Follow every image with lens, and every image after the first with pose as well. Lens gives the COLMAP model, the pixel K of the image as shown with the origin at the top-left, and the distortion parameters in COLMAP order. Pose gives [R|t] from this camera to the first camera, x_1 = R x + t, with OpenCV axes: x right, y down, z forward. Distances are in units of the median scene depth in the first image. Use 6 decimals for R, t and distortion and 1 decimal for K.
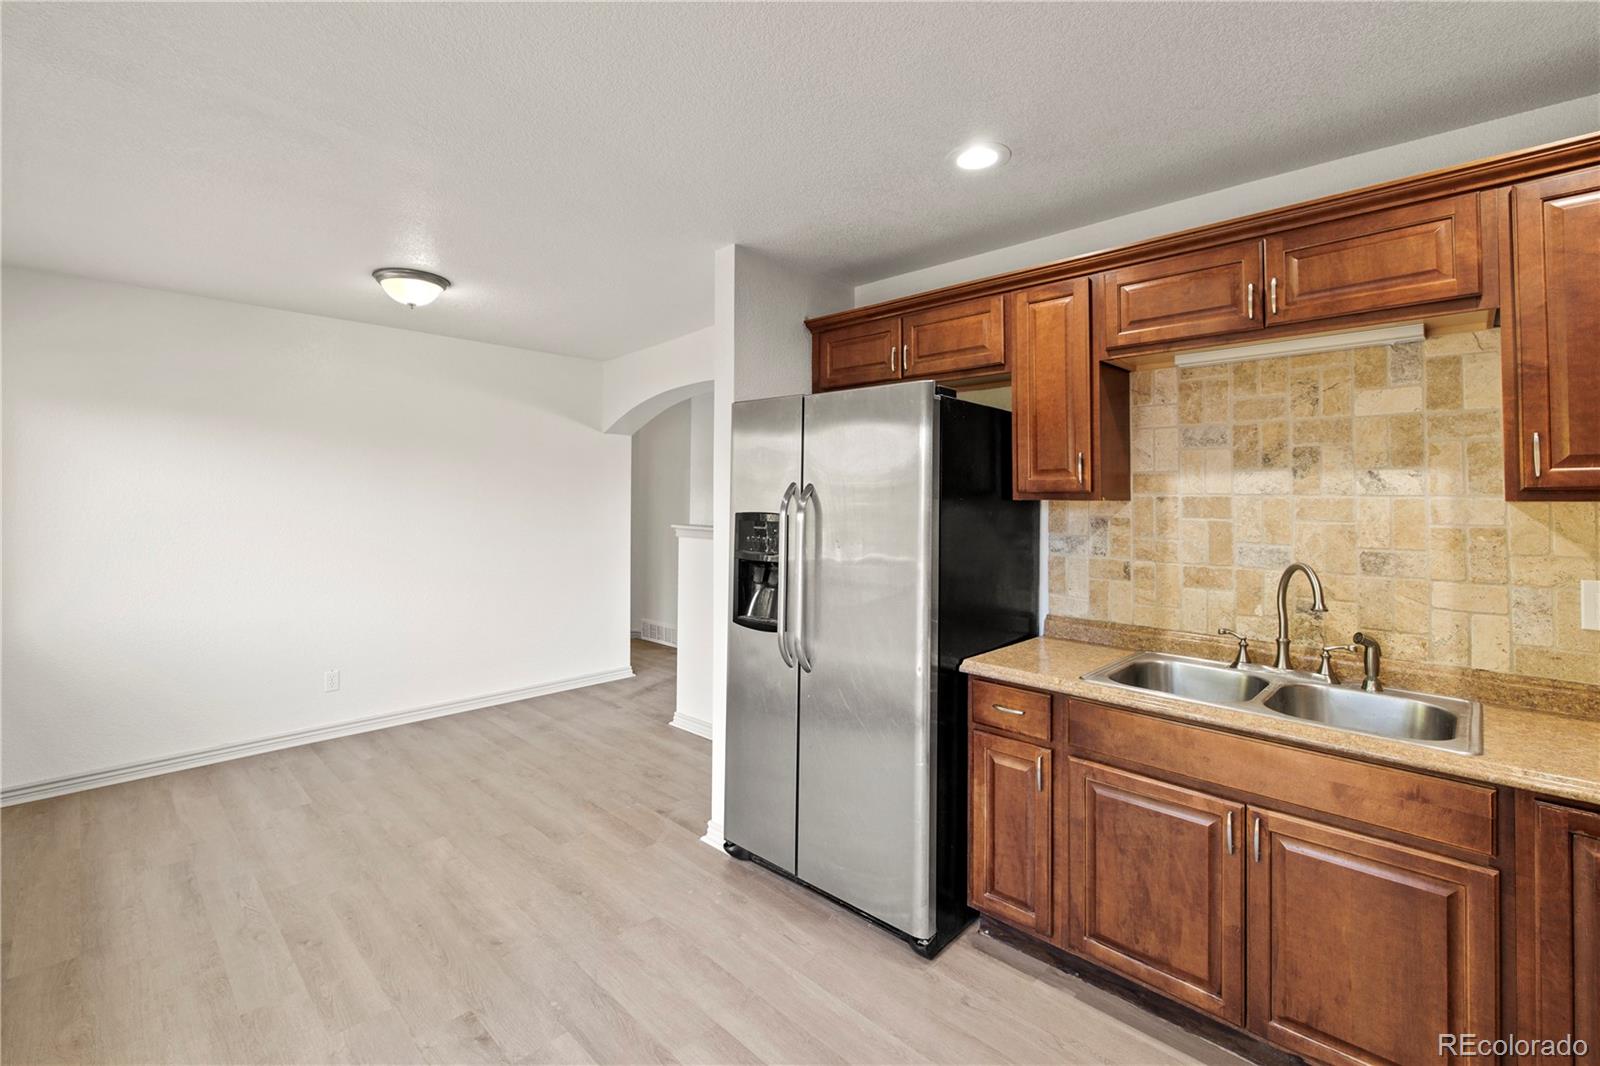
lens RADIAL K [[696.8, 0, 790.5], [0, 696.8, 482.2], [0, 0, 1]] dist [-0.001629, 0.000034]
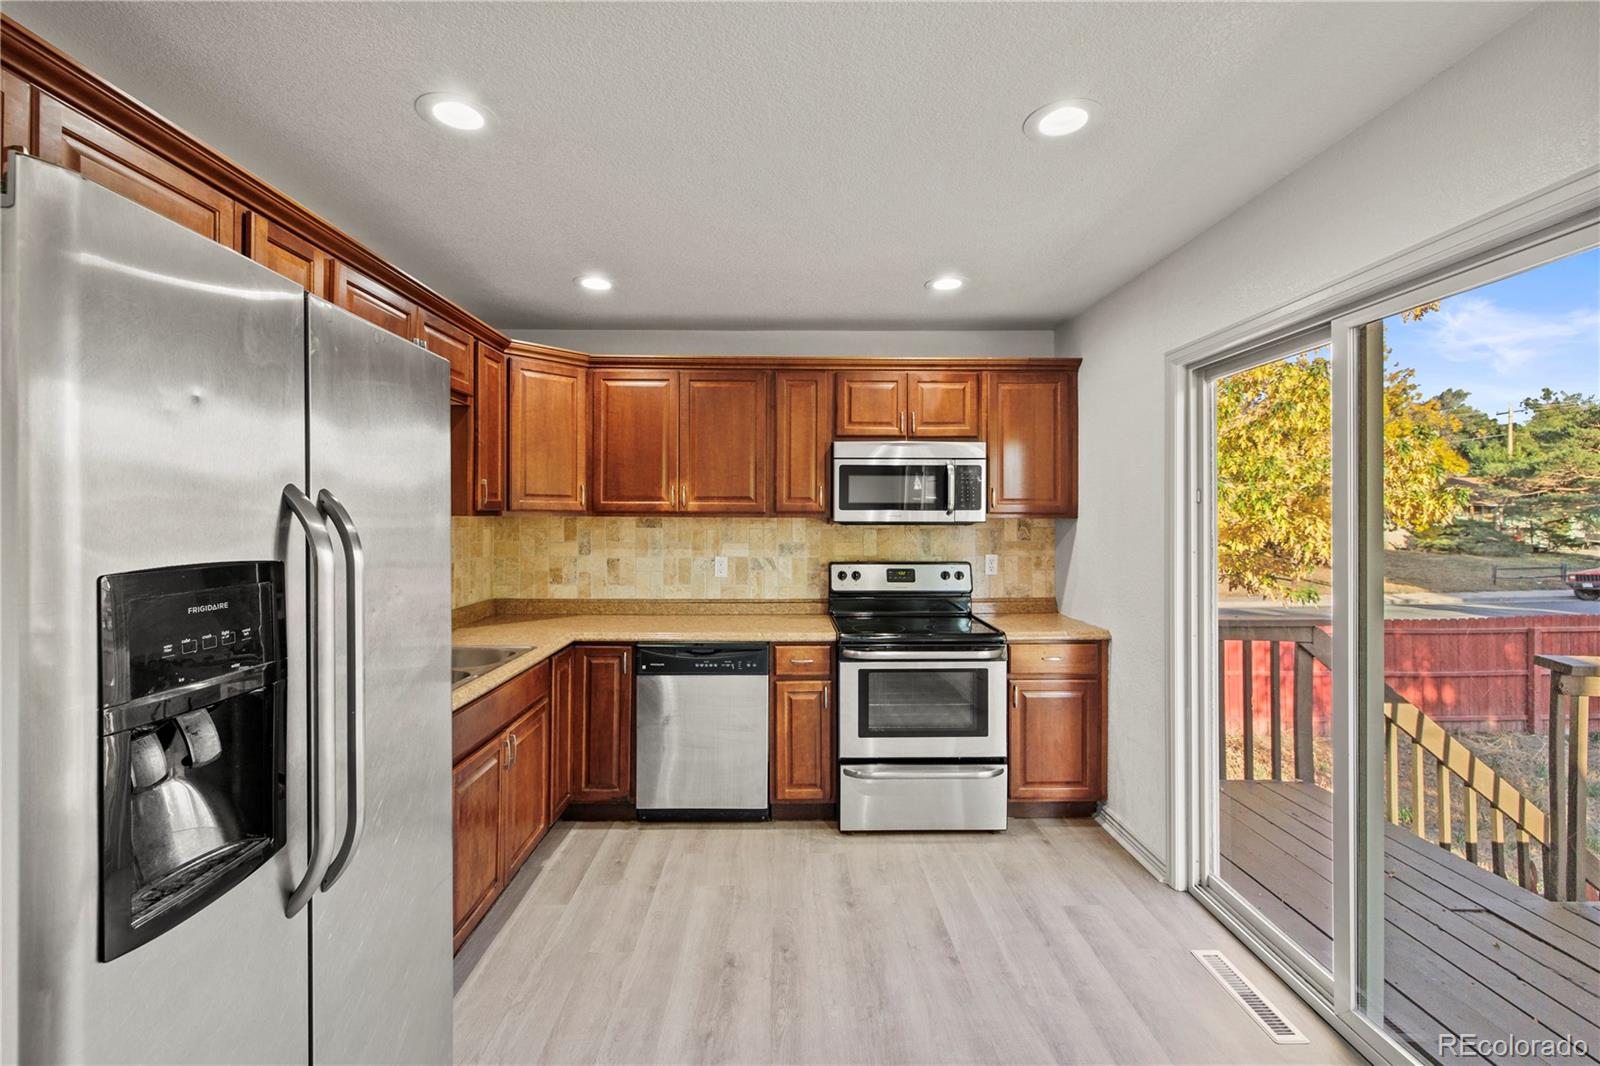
lens RADIAL K [[684.0, 0, 791.4], [0, 684.0, 517.8], [0, 0, 1]] dist [-0.000745, 0.000236]
pose [[-0.705862, -0.010972, 0.708264, -0.511329], [-0.025284, 0.999633, -0.009714, 0.017527], [-0.707898, -0.024765, -0.705881, 1.091776]]
